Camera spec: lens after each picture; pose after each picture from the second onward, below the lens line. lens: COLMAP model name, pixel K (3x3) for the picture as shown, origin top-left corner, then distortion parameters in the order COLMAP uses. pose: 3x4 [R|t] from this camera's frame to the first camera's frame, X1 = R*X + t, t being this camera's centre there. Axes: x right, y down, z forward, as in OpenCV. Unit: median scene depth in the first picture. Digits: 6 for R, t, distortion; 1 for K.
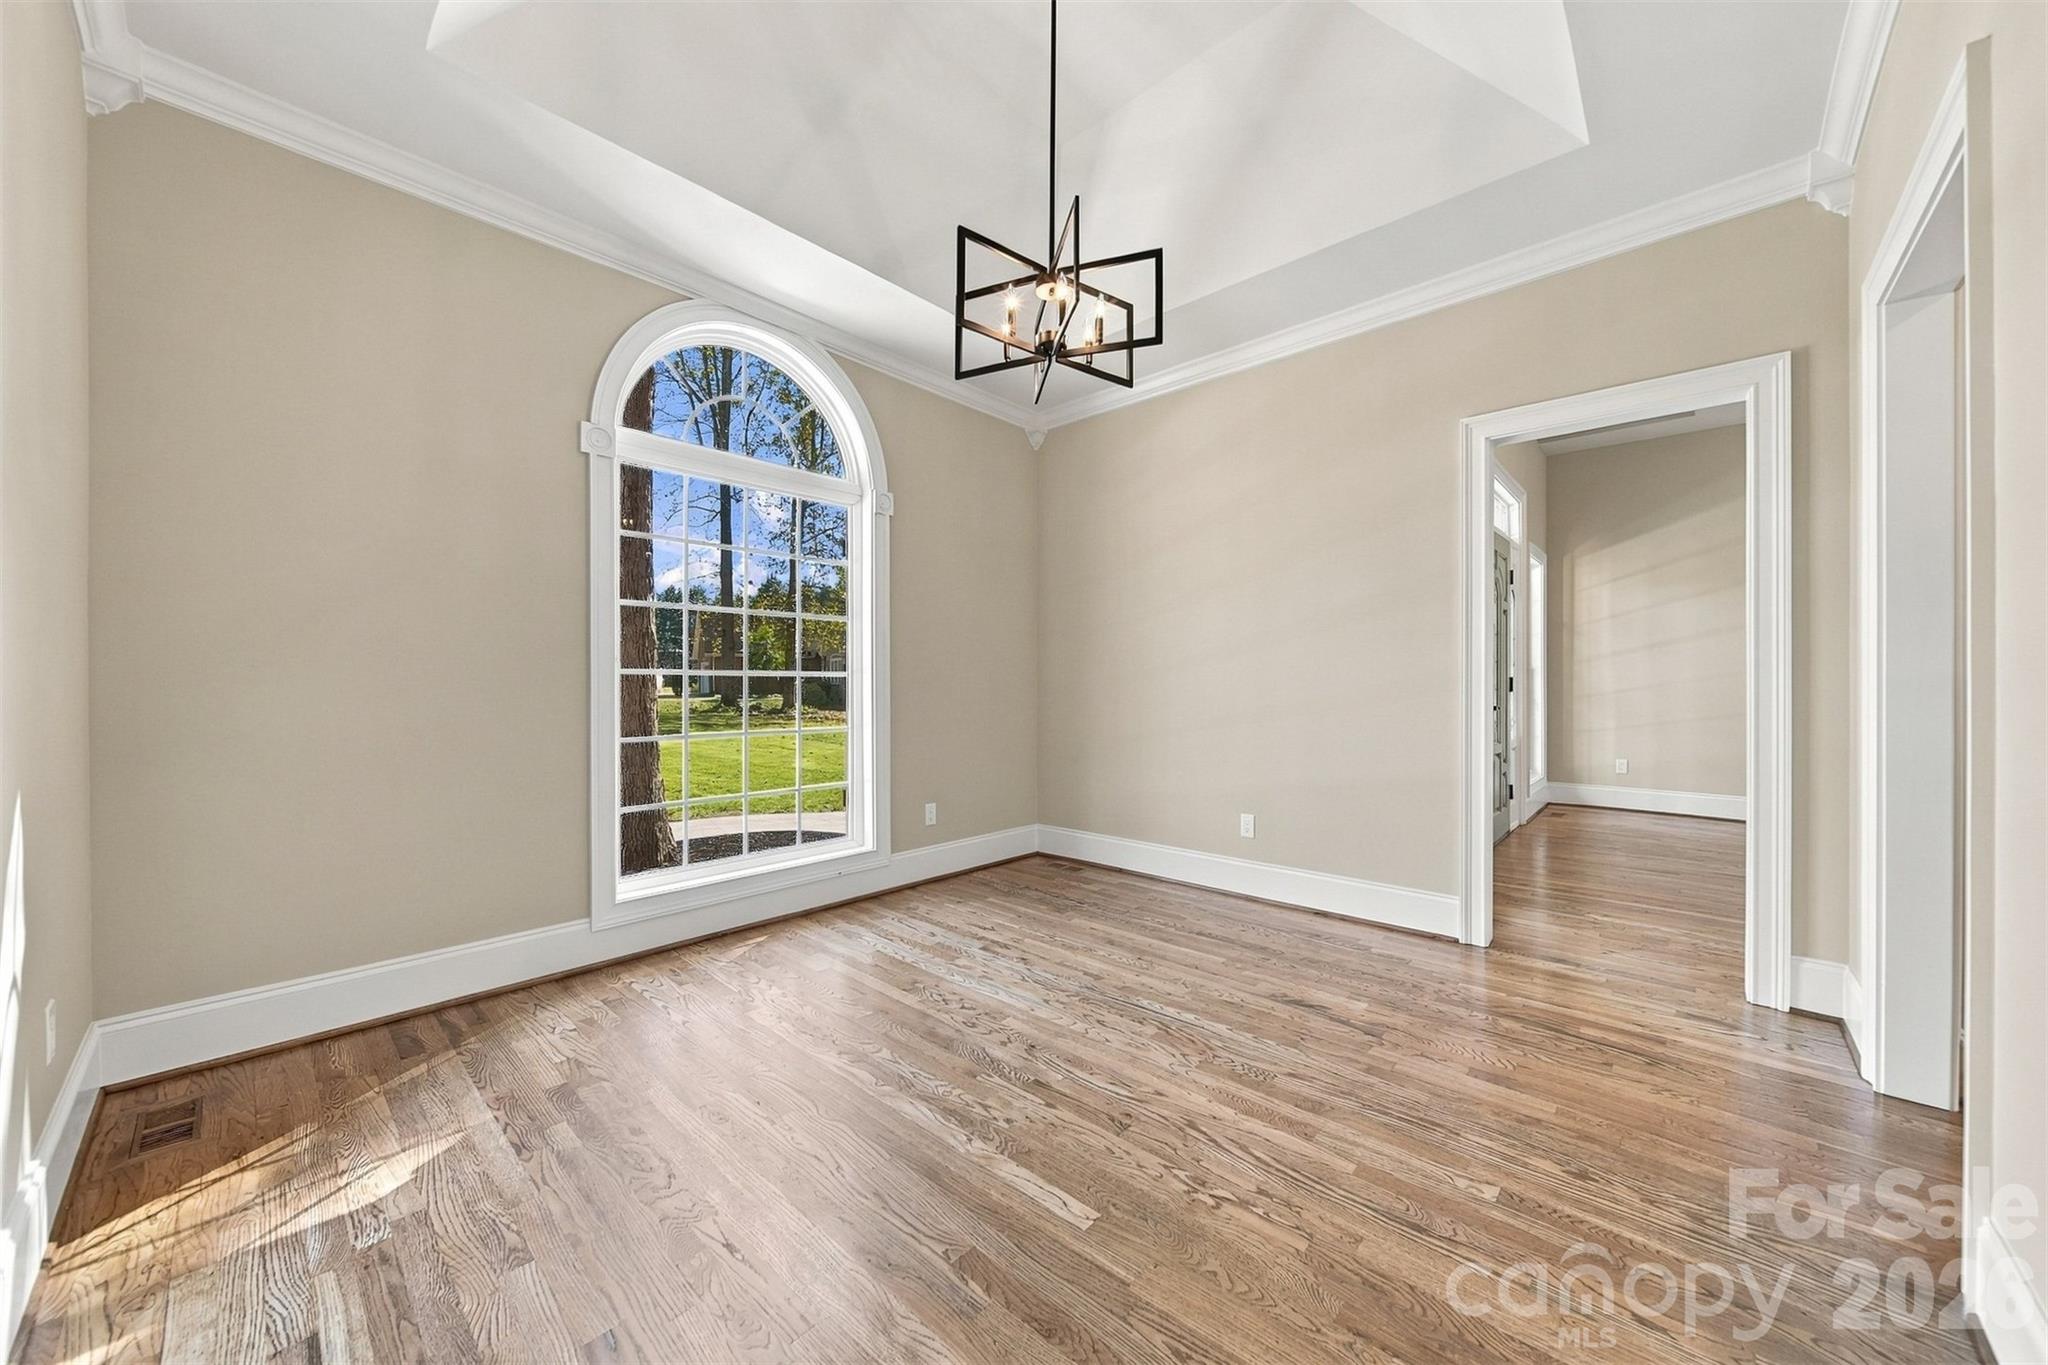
lens RADIAL K [[730.3, 0, 1030.2], [0, 730.3, 682.7], [0, 0, 1]] dist [-0.001756, -0.000142]
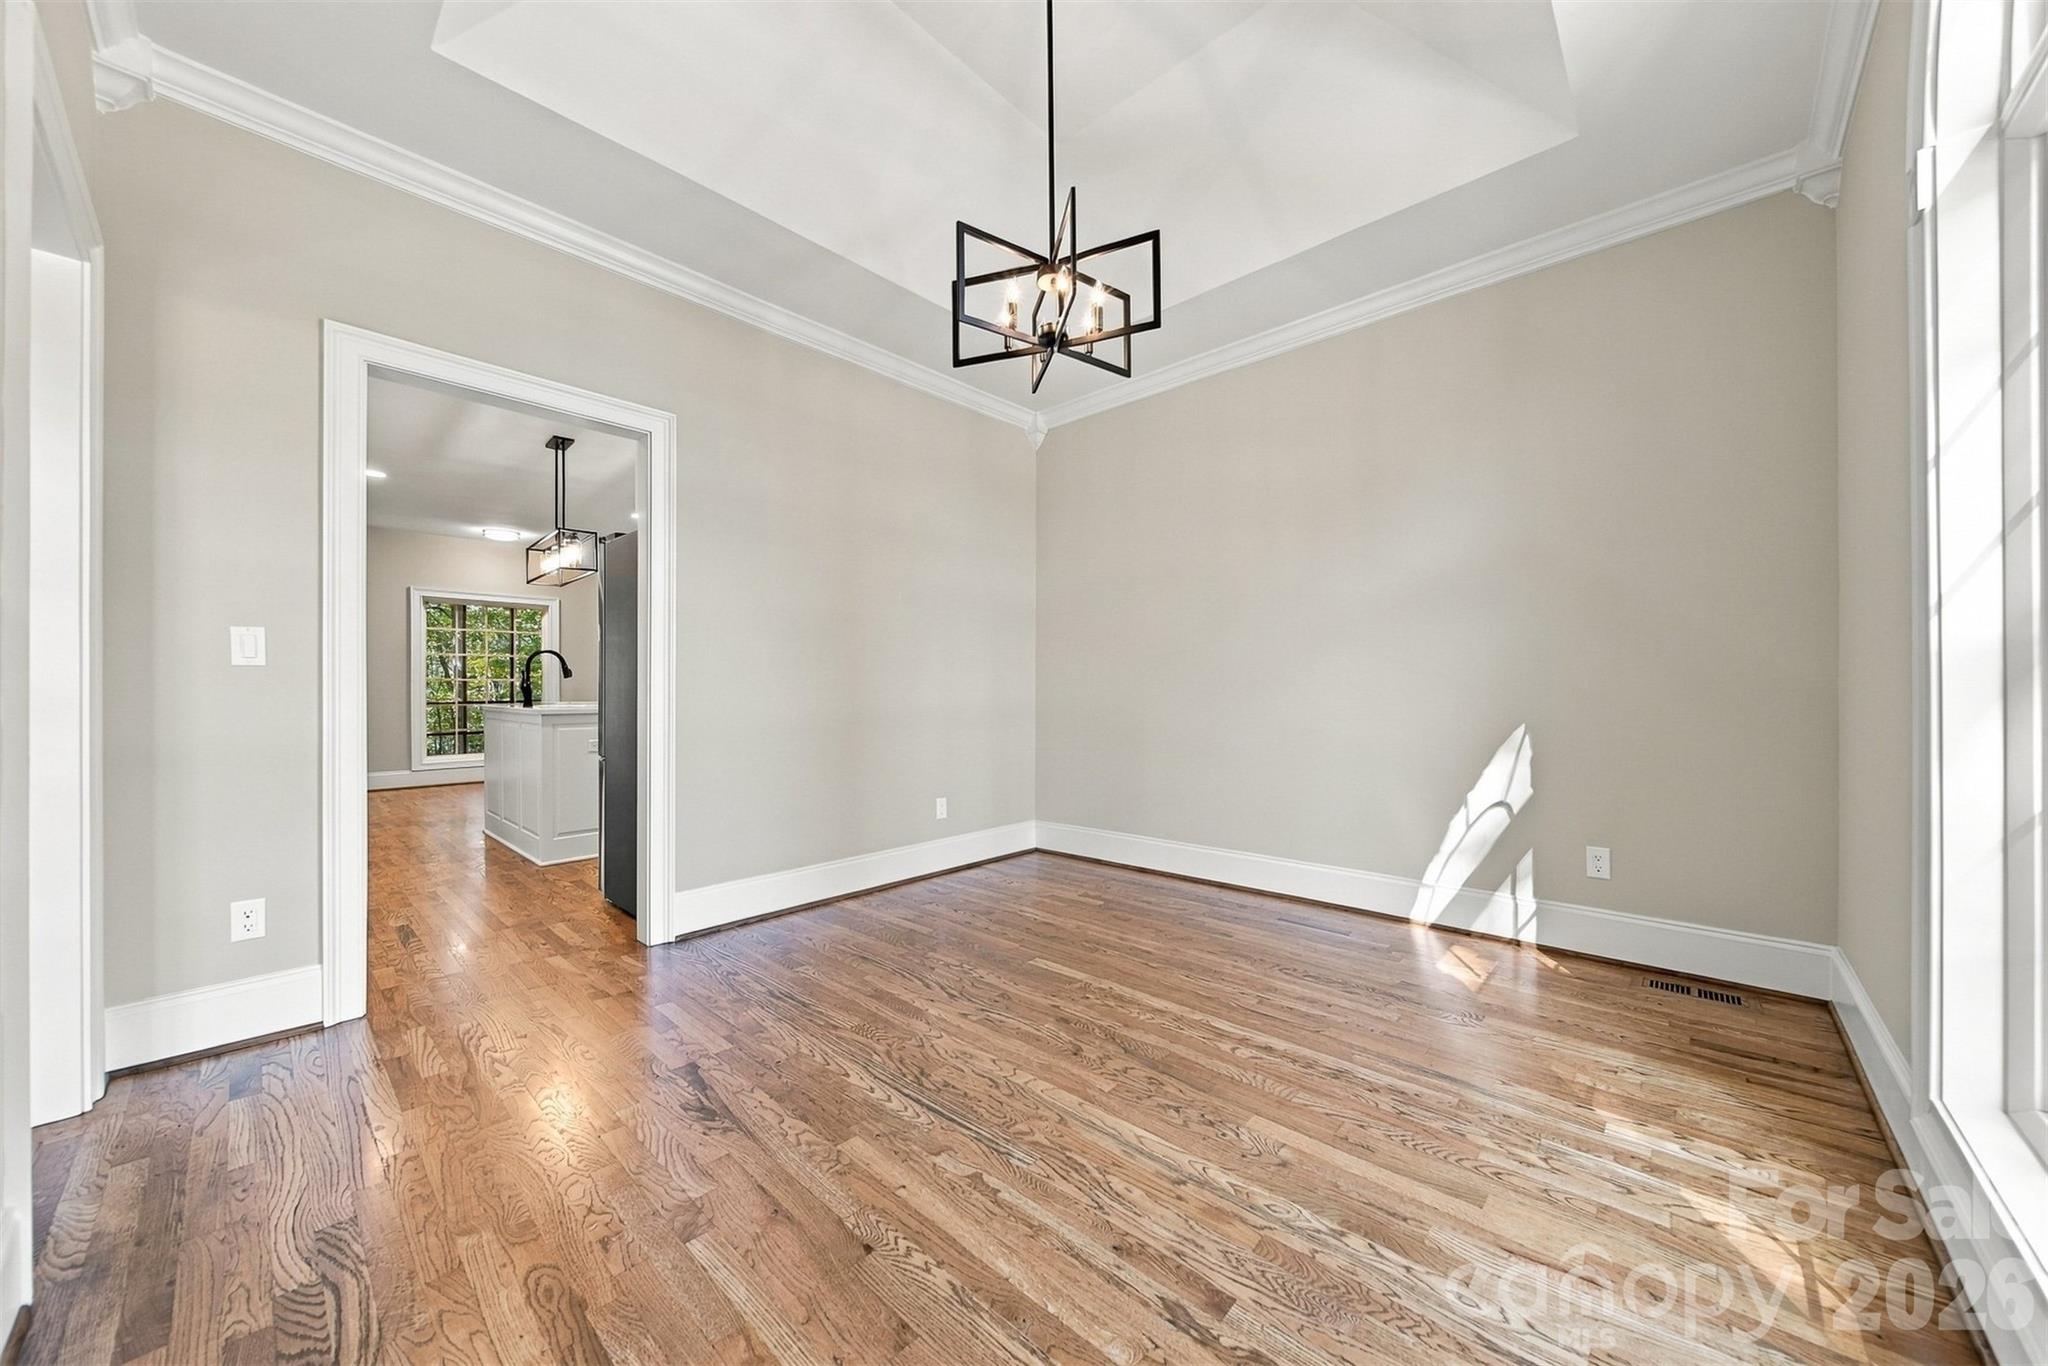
lens RADIAL K [[730.3, 0, 1030.2], [0, 730.3, 683.2], [0, 0, 1]] dist [-0.001756, -0.000142]
pose [[-0.999997, 0.001679, 0.001698, 0.060624], [0.001664, 0.999961, -0.008632, 0.027668], [-0.001712, -0.008629, -0.999961, 2.003830]]
